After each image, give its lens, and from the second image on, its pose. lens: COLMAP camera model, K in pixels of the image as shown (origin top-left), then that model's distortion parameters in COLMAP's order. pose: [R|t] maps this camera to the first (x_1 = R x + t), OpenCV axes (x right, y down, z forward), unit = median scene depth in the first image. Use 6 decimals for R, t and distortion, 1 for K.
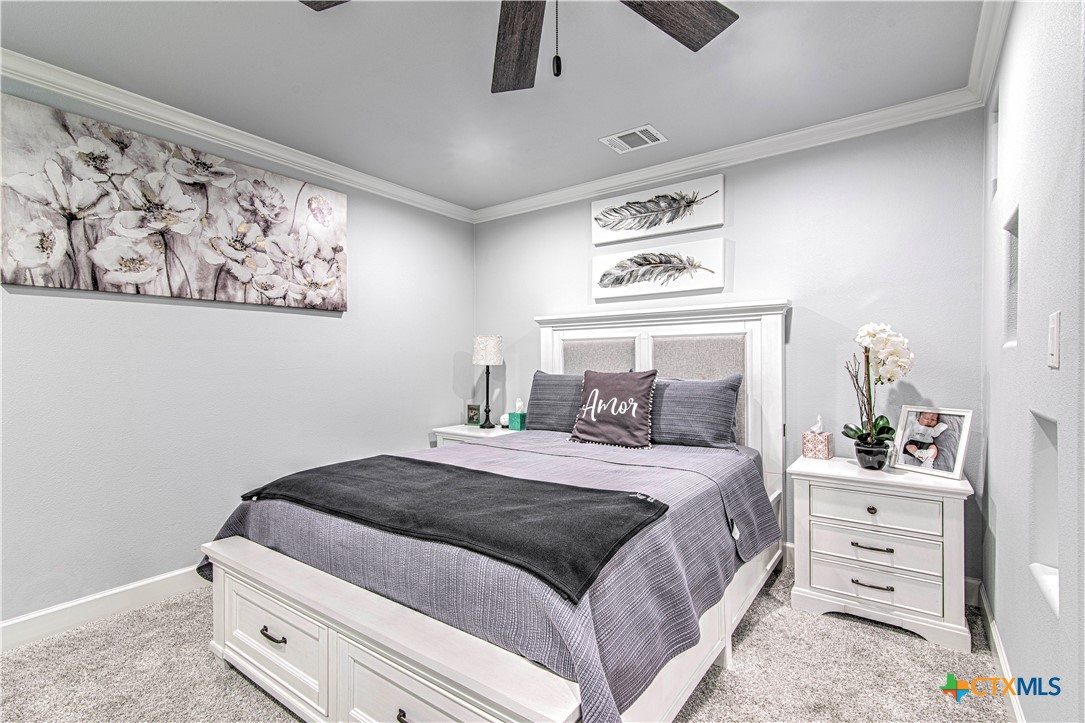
lens RADIAL K [[504.0, 0, 542.5], [0, 504.0, 361.5], [0, 0, 1]] dist [0.019153, -0.005364]
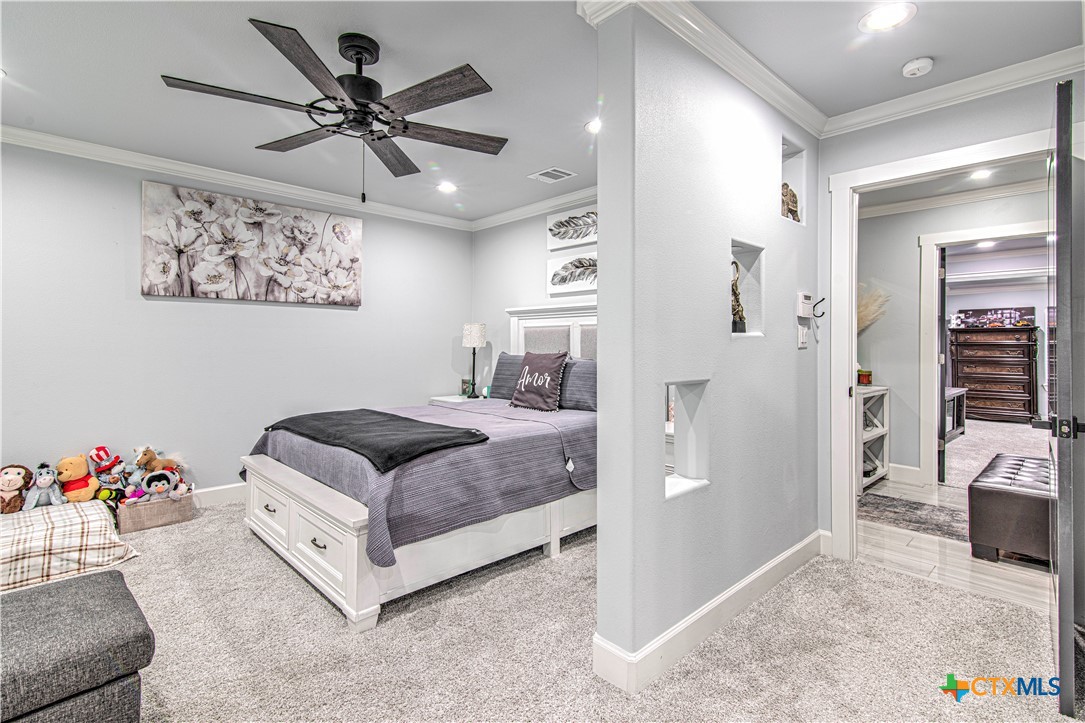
lens RADIAL K [[525.6, 0, 543.2], [0, 525.6, 334.6], [0, 0, 1]] dist [-0.000910, -0.000224]
pose [[0.982254, 0.004920, -0.187489, 0.415850], [-0.008726, 0.999772, -0.019484, -0.000364], [0.187350, 0.020775, 0.982073, -0.328382]]
